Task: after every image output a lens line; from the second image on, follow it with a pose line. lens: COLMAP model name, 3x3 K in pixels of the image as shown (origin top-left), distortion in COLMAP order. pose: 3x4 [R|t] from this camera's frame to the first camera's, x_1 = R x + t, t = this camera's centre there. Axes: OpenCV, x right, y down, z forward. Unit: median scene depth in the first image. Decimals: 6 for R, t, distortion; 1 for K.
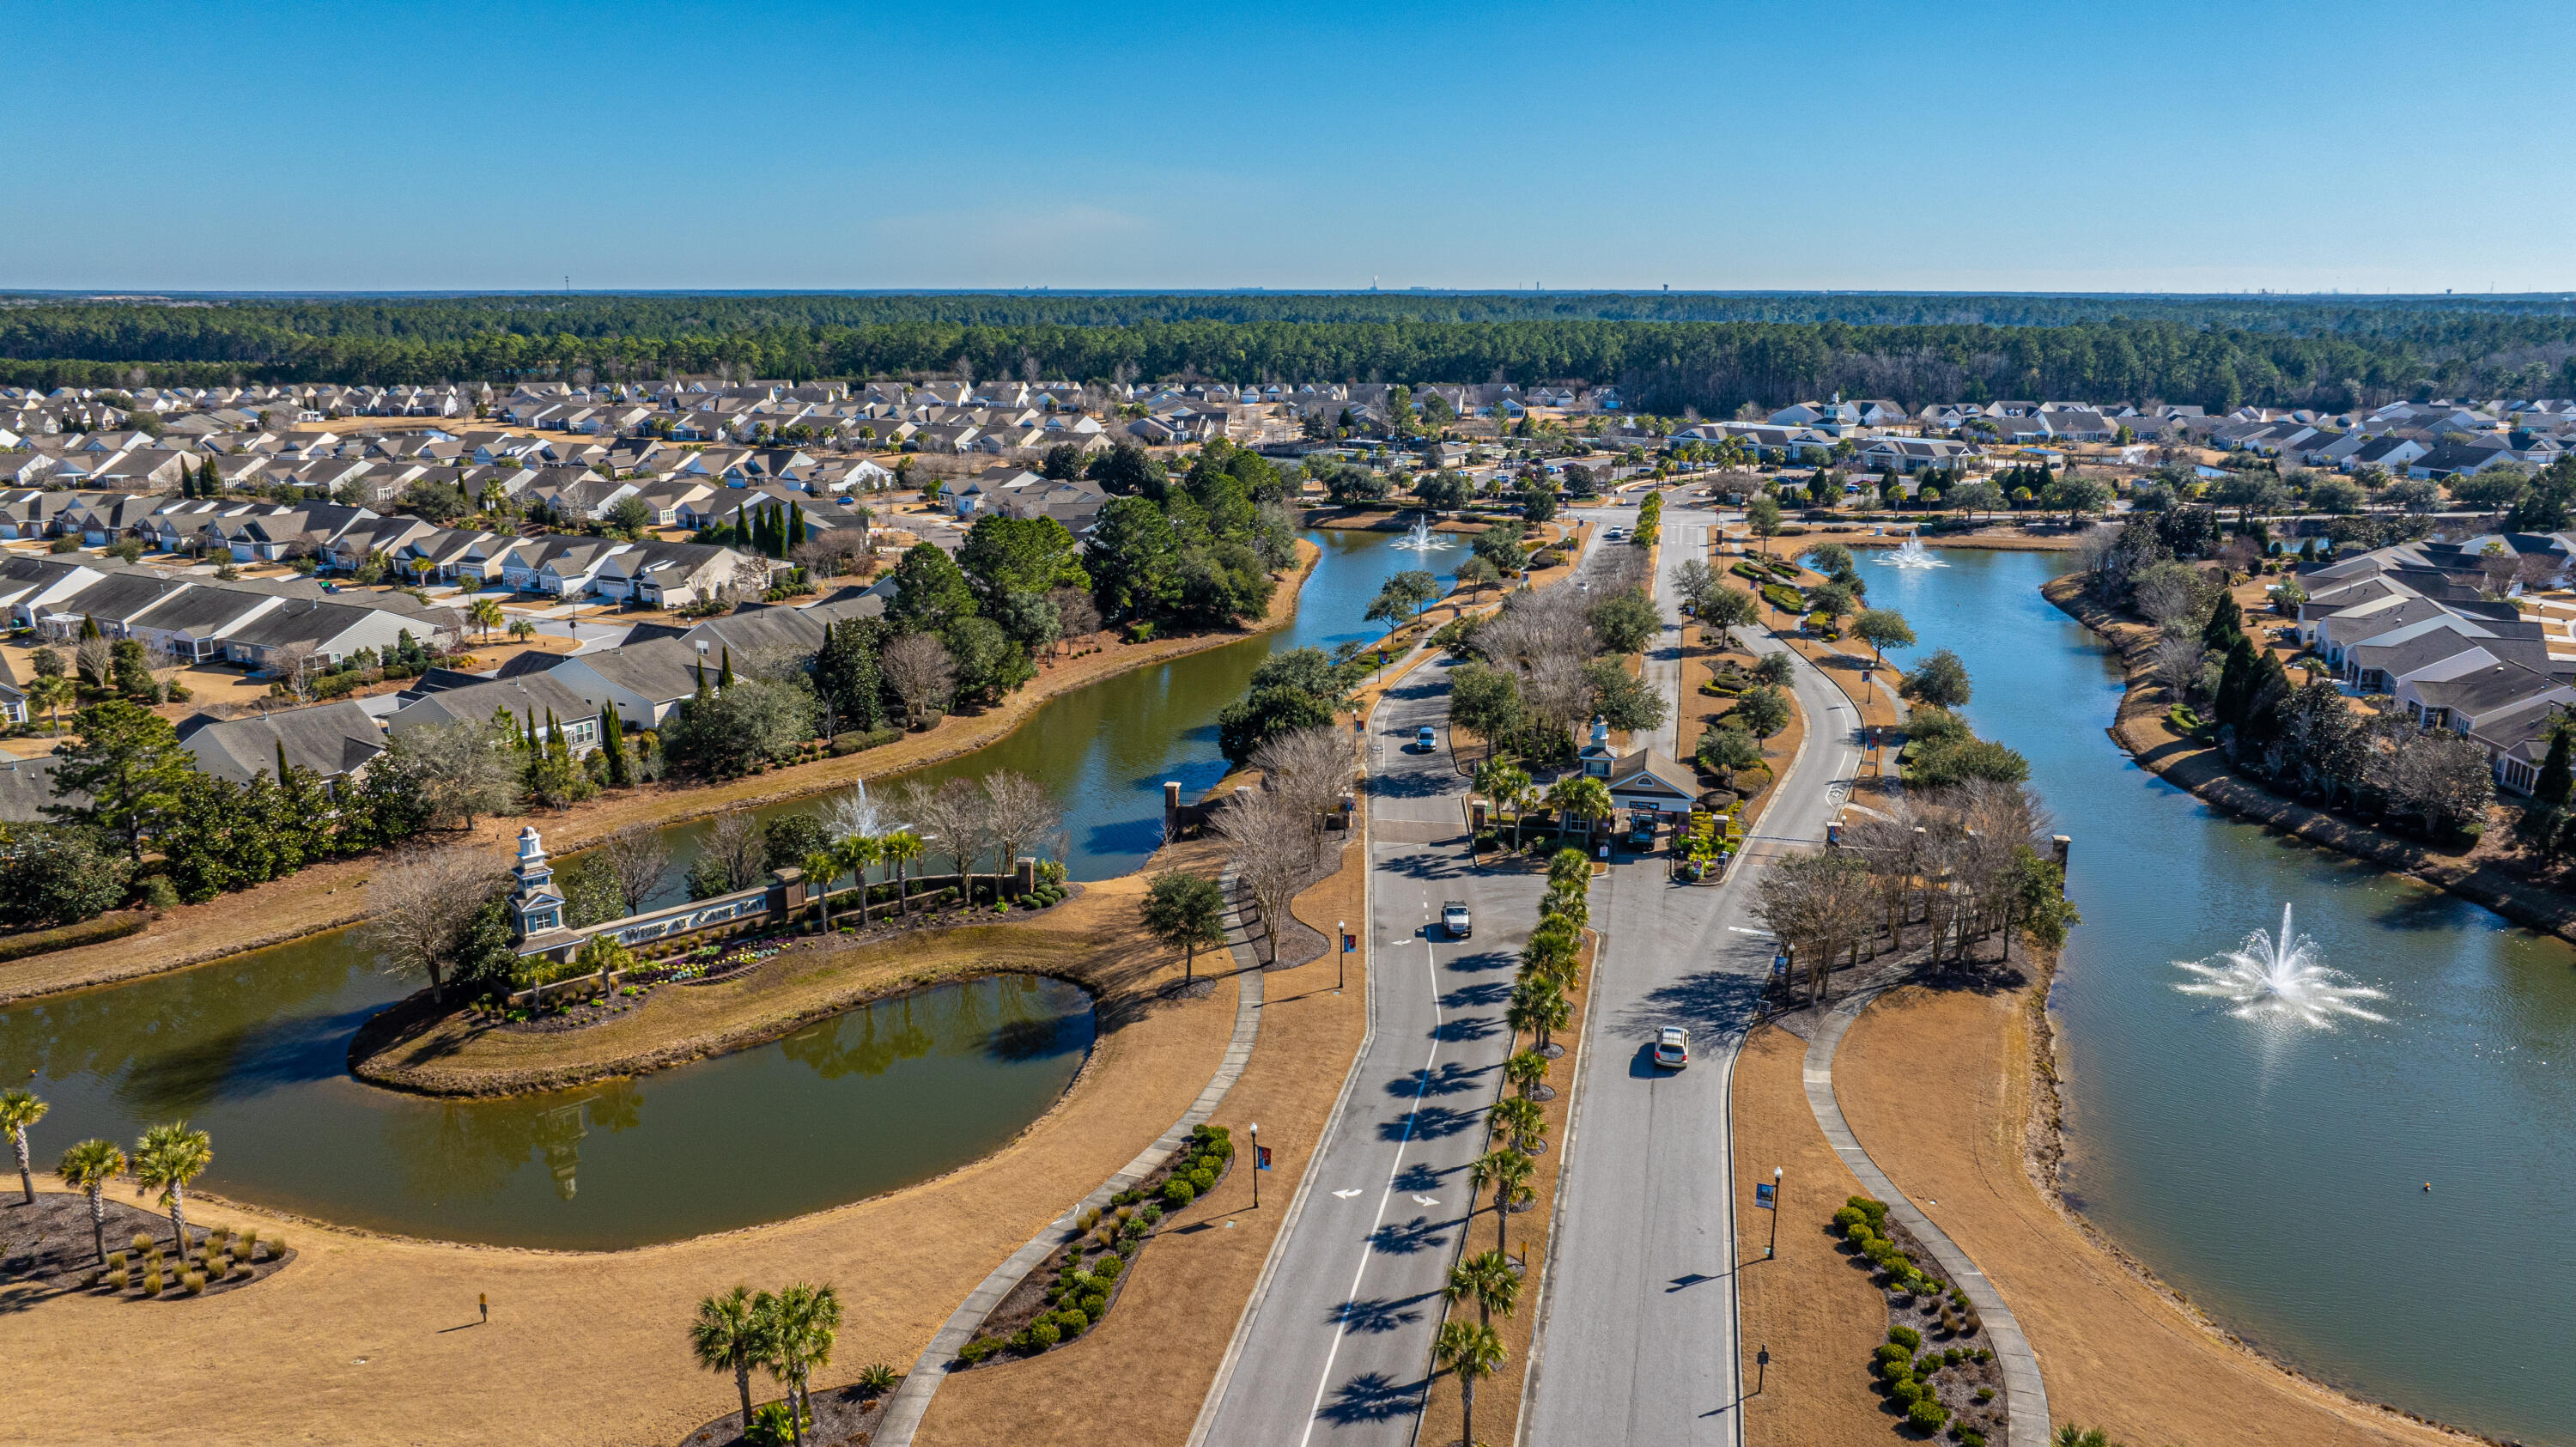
lens RADIAL K [[1782.5, 0, 1285.6], [0, 1782.5, 725.0], [0, 0, 1]] dist [-0.022598, -0.000657]
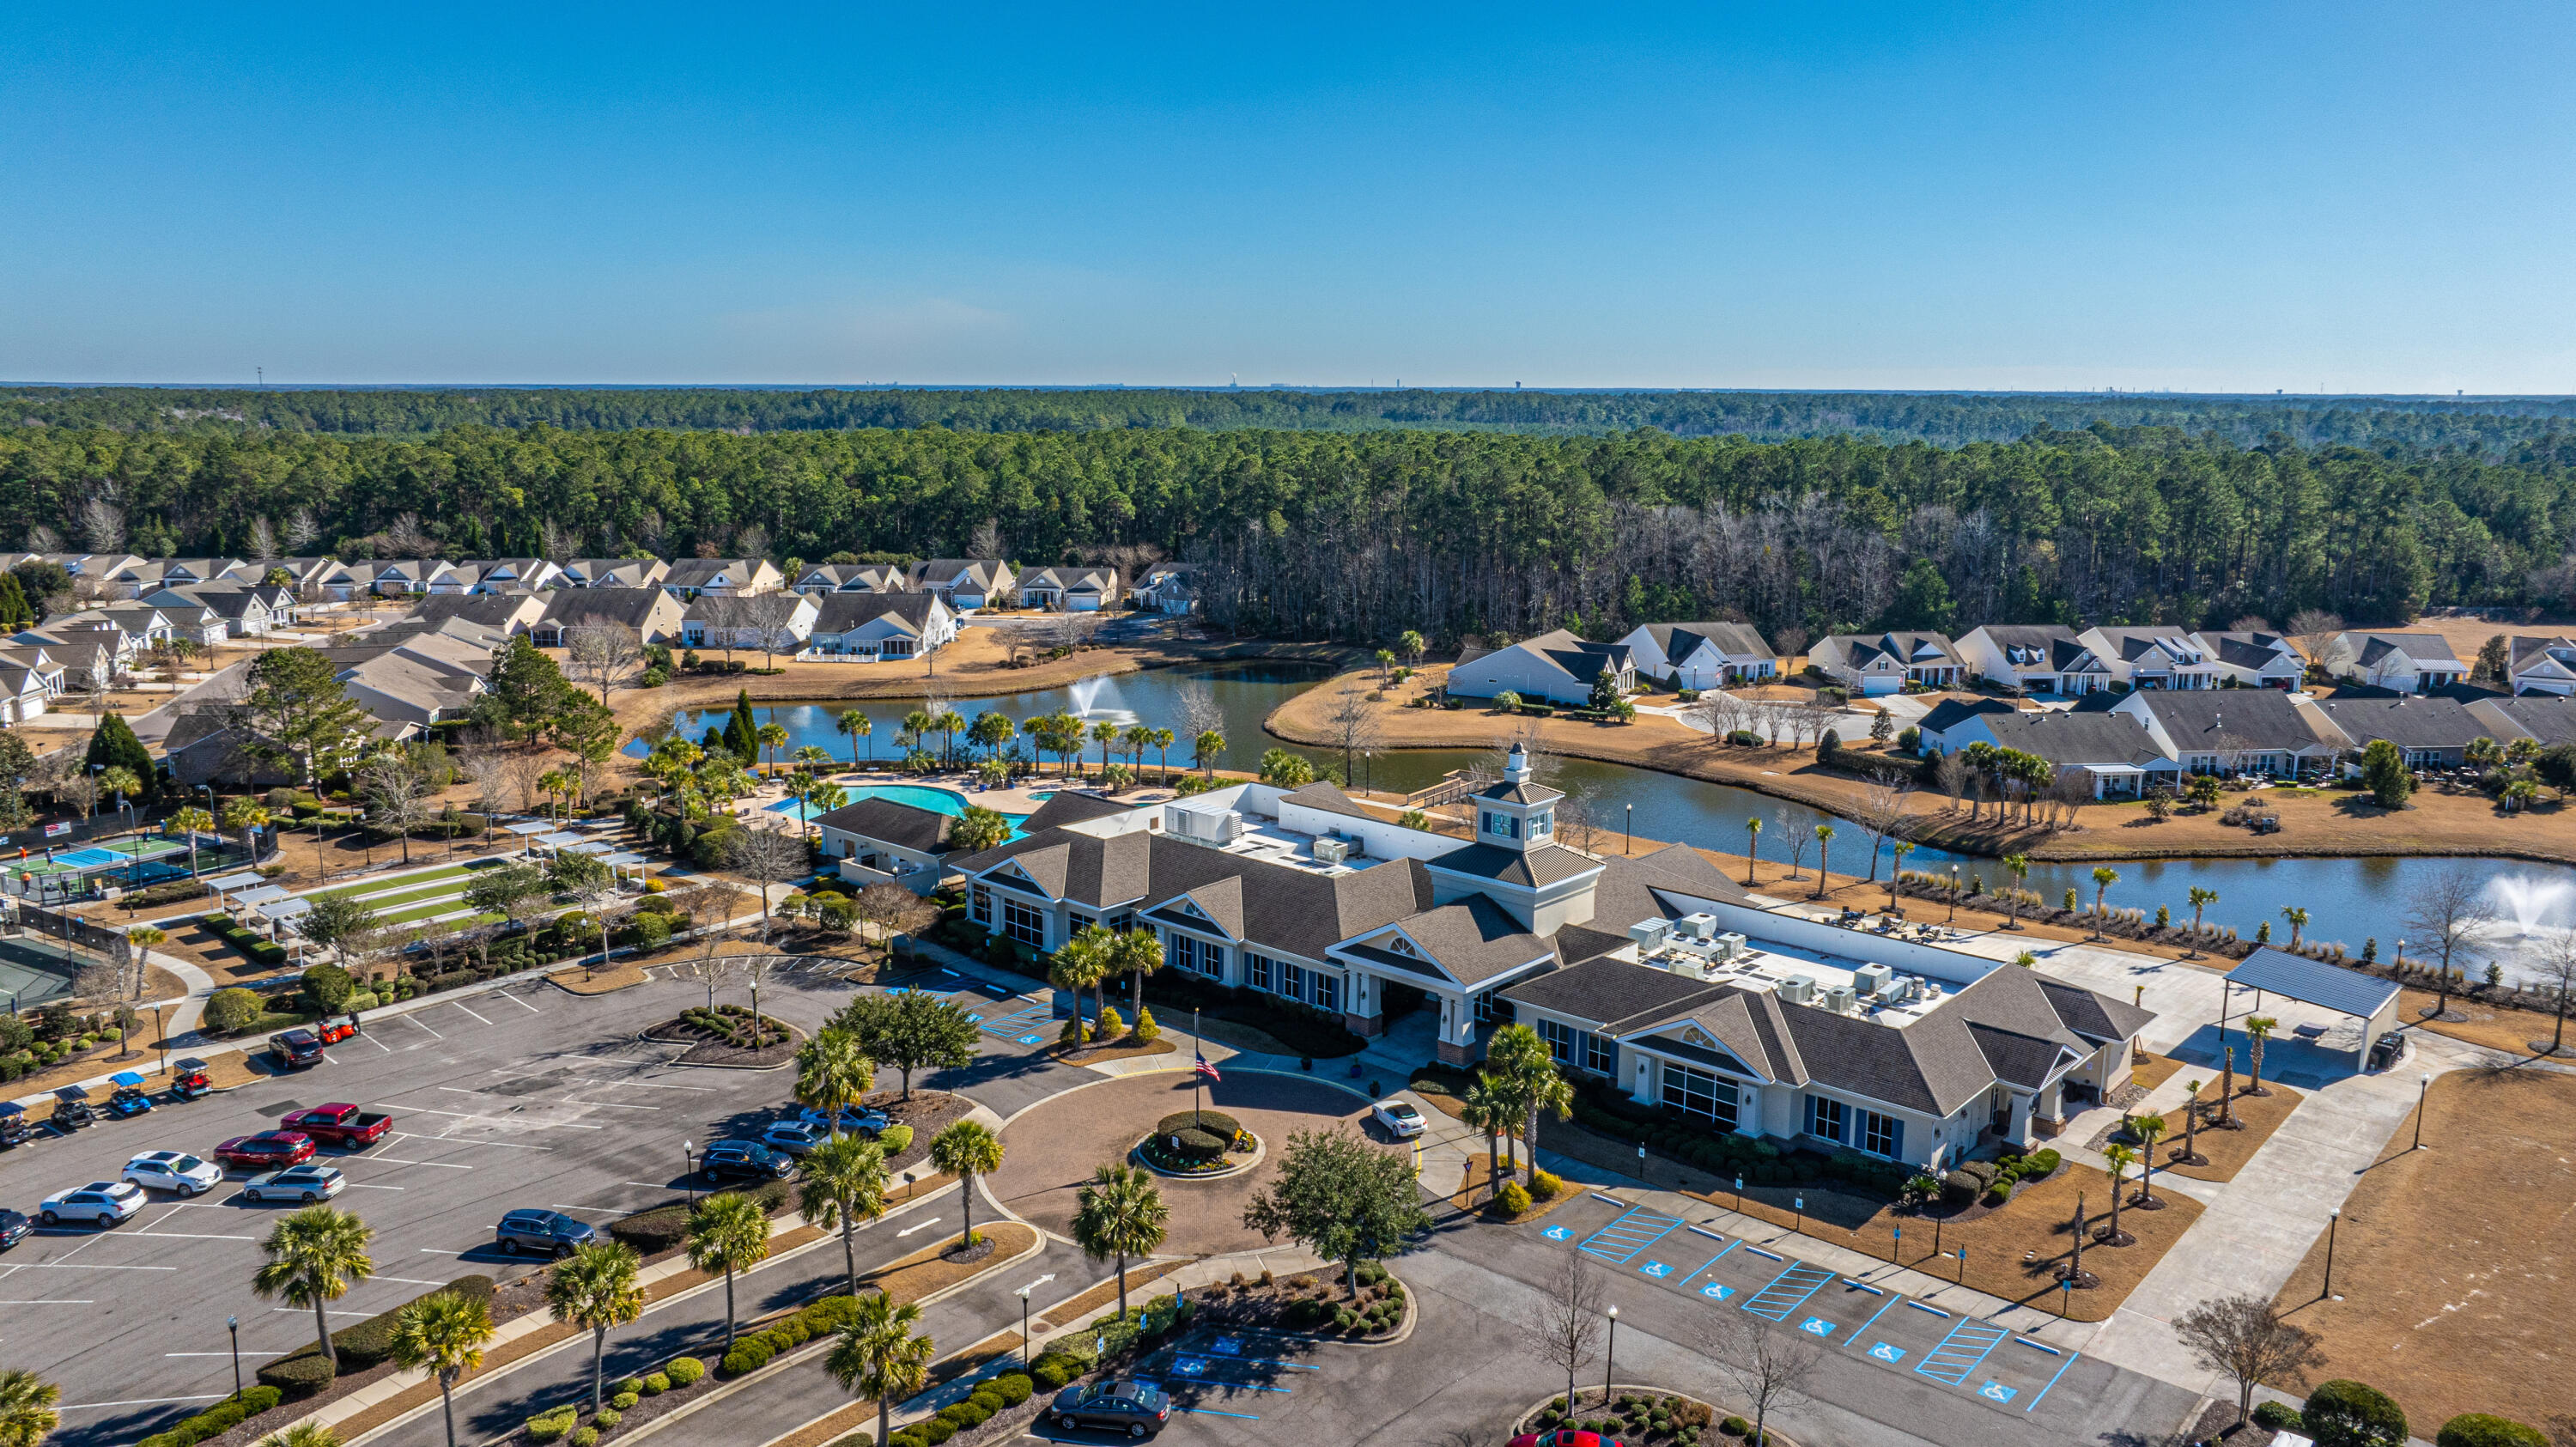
lens RADIAL K [[1782.5, 0, 1290.9], [0, 1782.5, 720.3], [0, 0, 1]] dist [-0.022598, -0.000657]
pose [[0.997288, -0.009754, 0.072949, 0.187345], [0.013733, 0.998434, -0.054239, -0.128469], [-0.072305, 0.055093, 0.995860, 0.541796]]
